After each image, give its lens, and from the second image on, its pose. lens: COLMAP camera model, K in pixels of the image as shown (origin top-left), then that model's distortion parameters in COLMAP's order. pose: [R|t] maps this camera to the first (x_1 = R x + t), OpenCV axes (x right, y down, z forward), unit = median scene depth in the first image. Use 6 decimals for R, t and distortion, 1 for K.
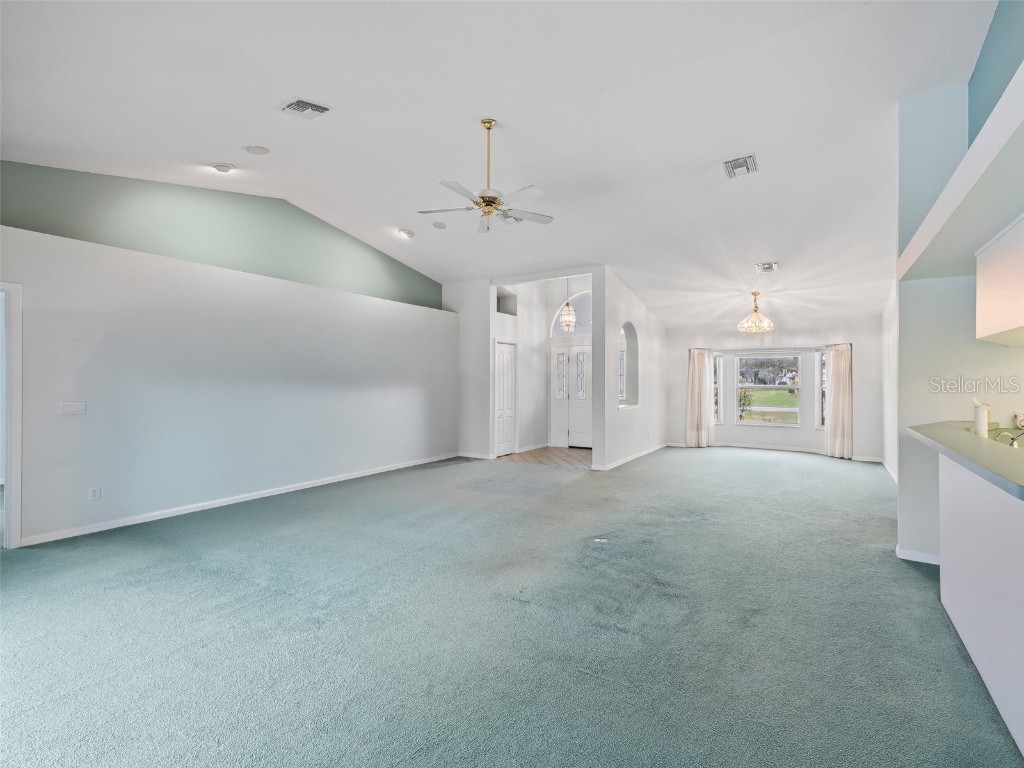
lens RADIAL K [[458.8, 0, 564.0], [0, 458.8, 376.5], [0, 0, 1]] dist [0.029729, -0.004286]
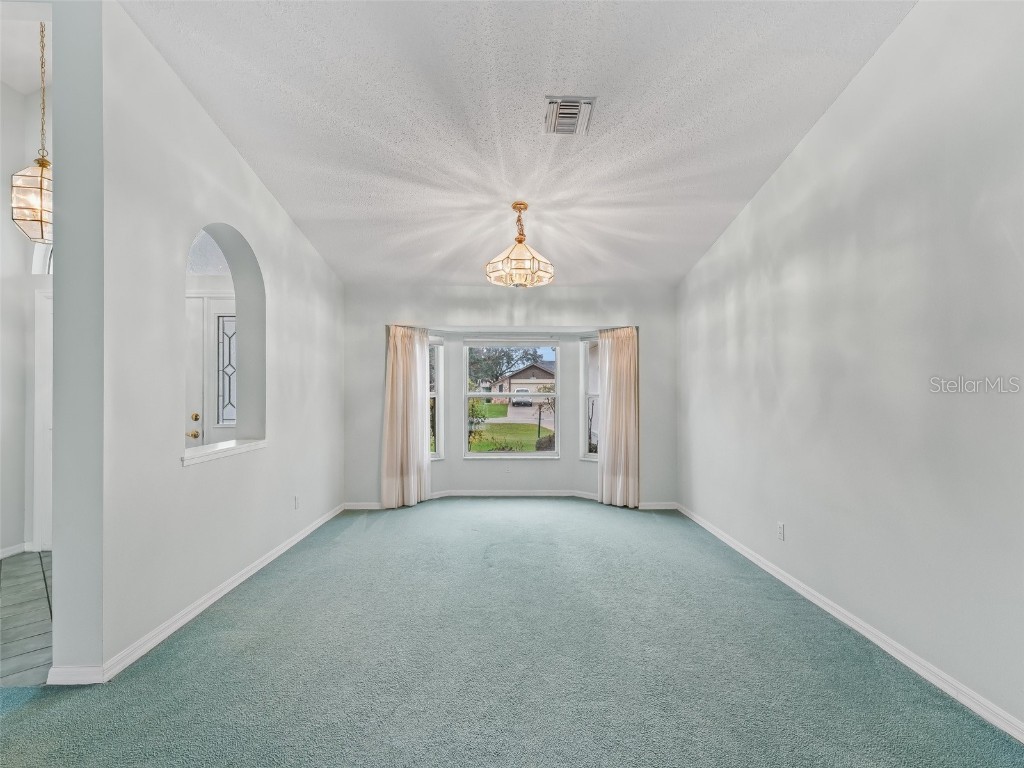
lens RADIAL K [[487.8, 0, 511.3], [0, 487.8, 388.4], [0, 0, 1]] dist [0.027554, -0.002127]
pose [[0.870564, 0.000769, 0.492054, 0.123344], [-0.004366, 0.999971, 0.006161, 0.009618], [-0.492035, -0.007512, 0.870543, 0.451182]]
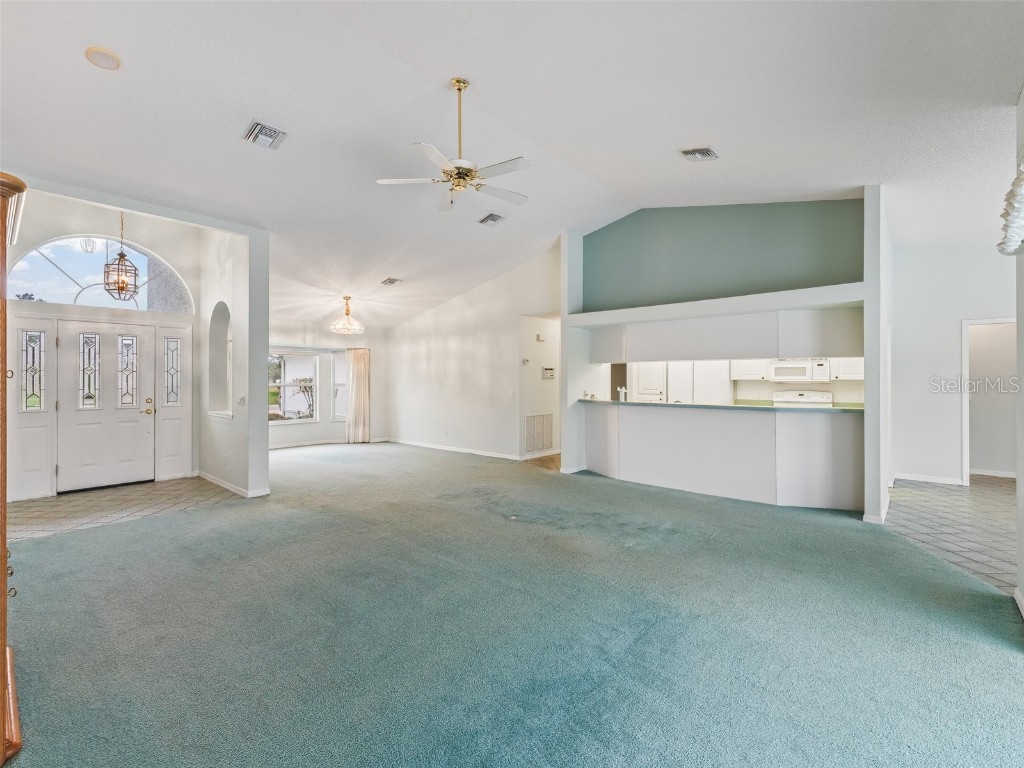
lens RADIAL K [[458.8, 0, 514.1], [0, 458.8, 376.2], [0, 0, 1]] dist [0.029729, -0.004286]
pose [[0.226700, 0.004496, 0.973954, -0.443475], [-0.013632, 0.999906, -0.001442, -0.001809], [-0.973869, -0.012950, 0.226740, 0.312199]]
